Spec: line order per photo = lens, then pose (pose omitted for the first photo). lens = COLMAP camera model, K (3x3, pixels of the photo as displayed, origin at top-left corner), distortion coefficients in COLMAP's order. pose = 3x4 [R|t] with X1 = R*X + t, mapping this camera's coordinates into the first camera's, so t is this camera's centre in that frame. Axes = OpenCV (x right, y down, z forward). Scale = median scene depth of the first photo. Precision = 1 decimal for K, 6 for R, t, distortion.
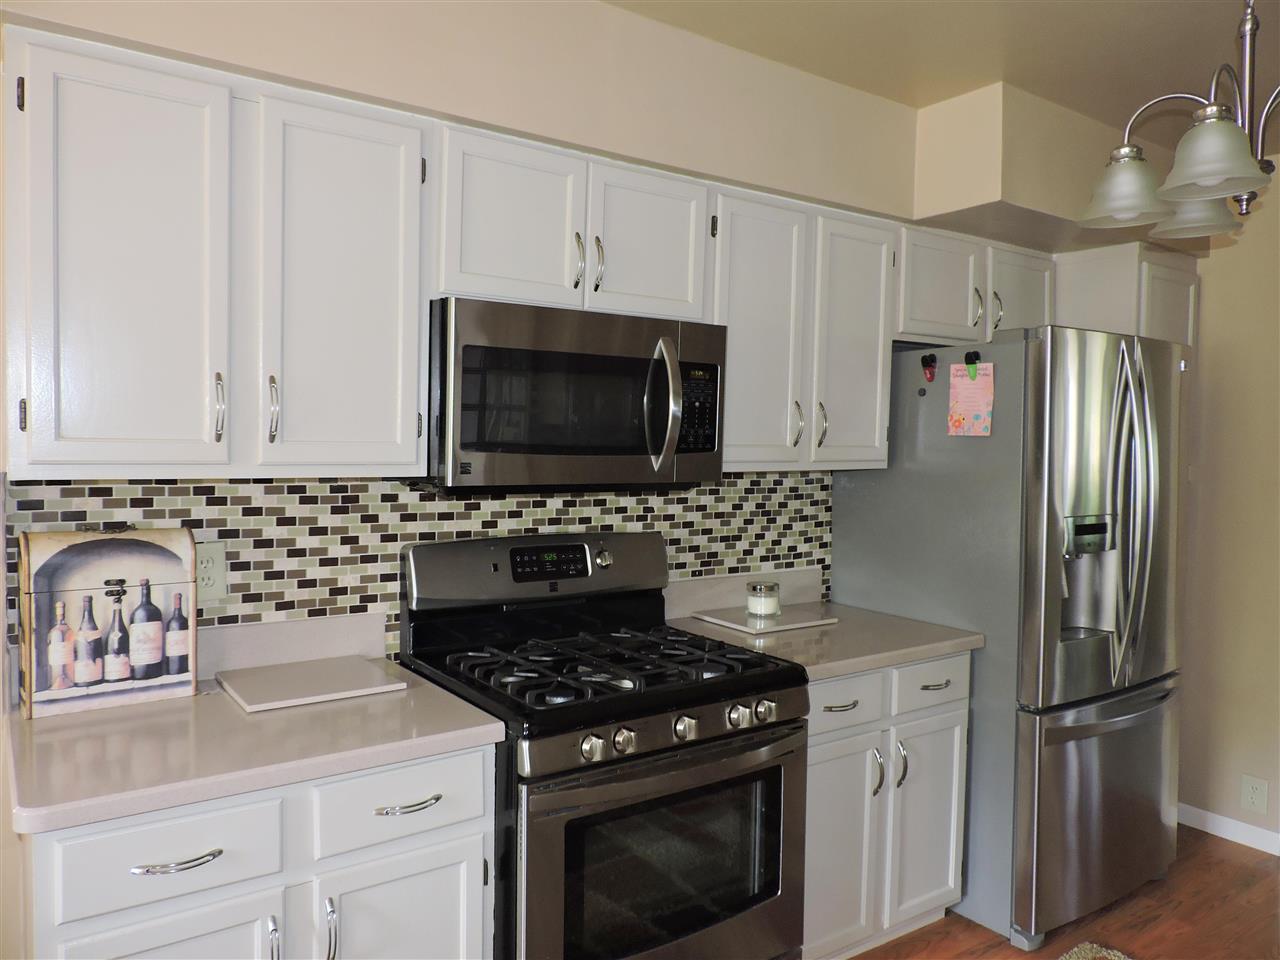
lens RADIAL K [[906.7, 0, 640.0], [0, 906.7, 480.0], [0, 0, 1]] dist [-0.026462, -0.000359]
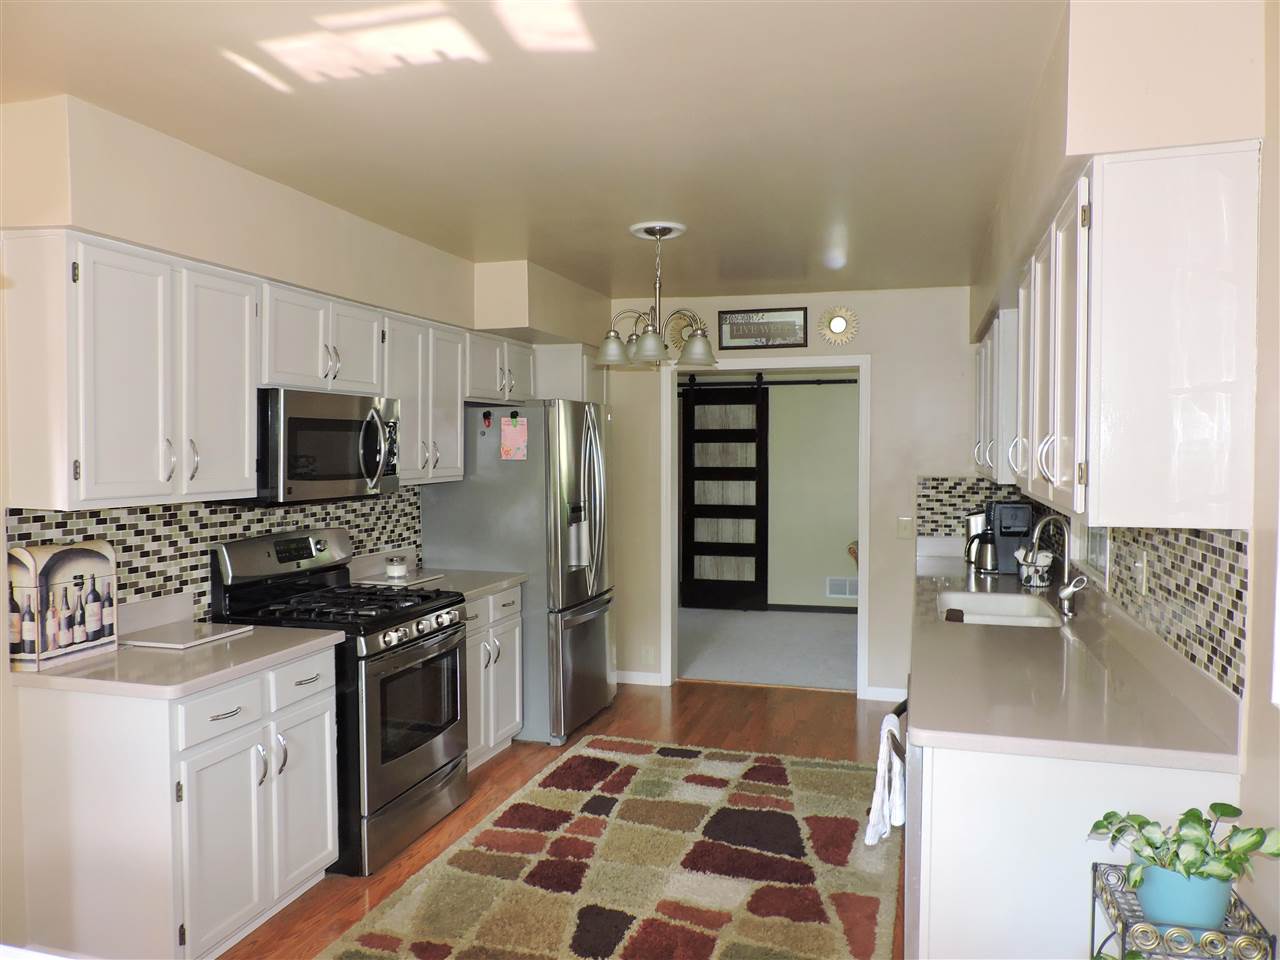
lens RADIAL K [[906.7, 0, 640.0], [0, 906.7, 480.0], [0, 0, 1]] dist [-0.026462, -0.000359]
pose [[0.788257, -0.038002, 0.614172, -0.599361], [0.041020, 0.999116, 0.009173, -0.018546], [-0.613977, 0.017963, 0.789119, -0.604327]]
